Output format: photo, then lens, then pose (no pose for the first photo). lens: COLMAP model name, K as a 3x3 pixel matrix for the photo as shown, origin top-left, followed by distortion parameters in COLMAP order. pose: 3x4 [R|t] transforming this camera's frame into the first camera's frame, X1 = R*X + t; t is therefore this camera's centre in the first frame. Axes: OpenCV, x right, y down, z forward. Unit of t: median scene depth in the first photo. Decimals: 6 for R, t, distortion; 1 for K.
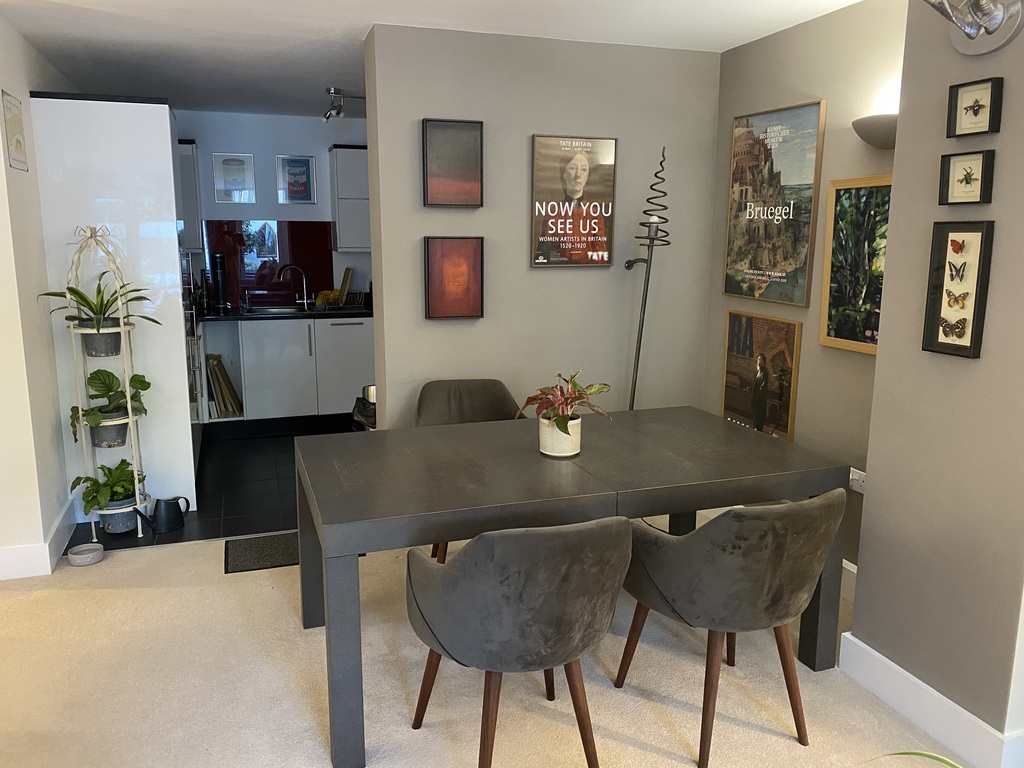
lens RADIAL K [[799.7, 0, 513.1], [0, 799.7, 384.5], [0, 0, 1]] dist [0.036922, -0.037373]
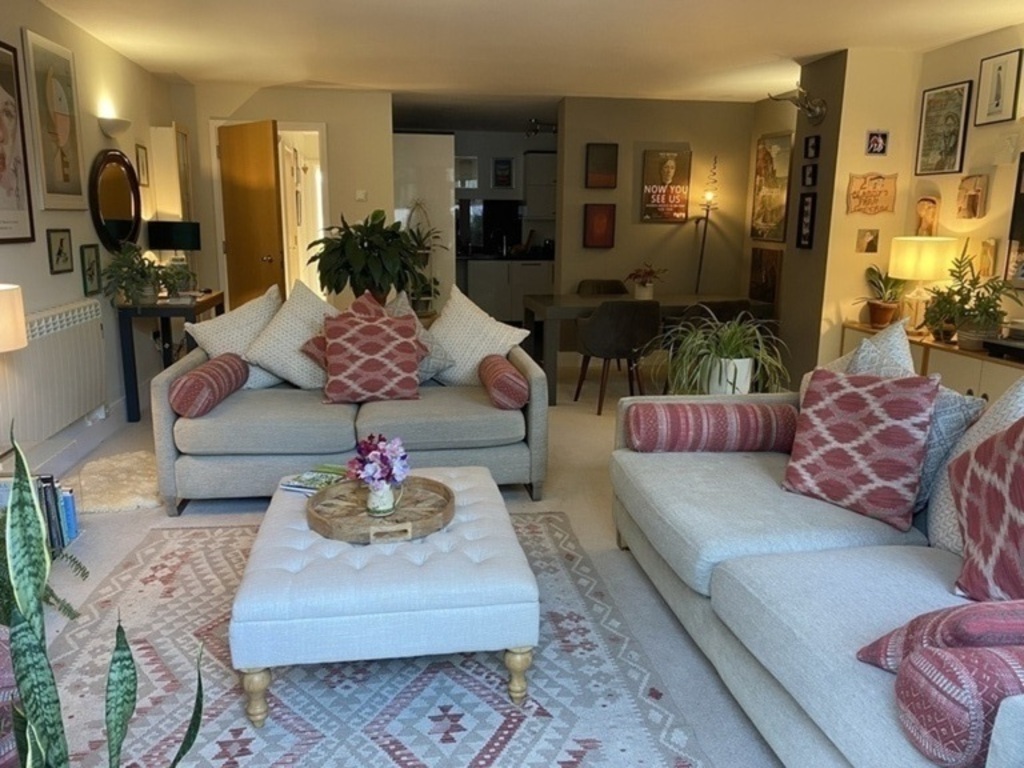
lens RADIAL K [[799.7, 0, 511.9], [0, 799.7, 383.9], [0, 0, 1]] dist [0.036922, -0.037373]
pose [[0.982807, 0.043909, -0.179337, 0.078500], [-0.041334, 0.998982, 0.018073, 0.211359], [0.179948, -0.010349, 0.983622, -0.895514]]
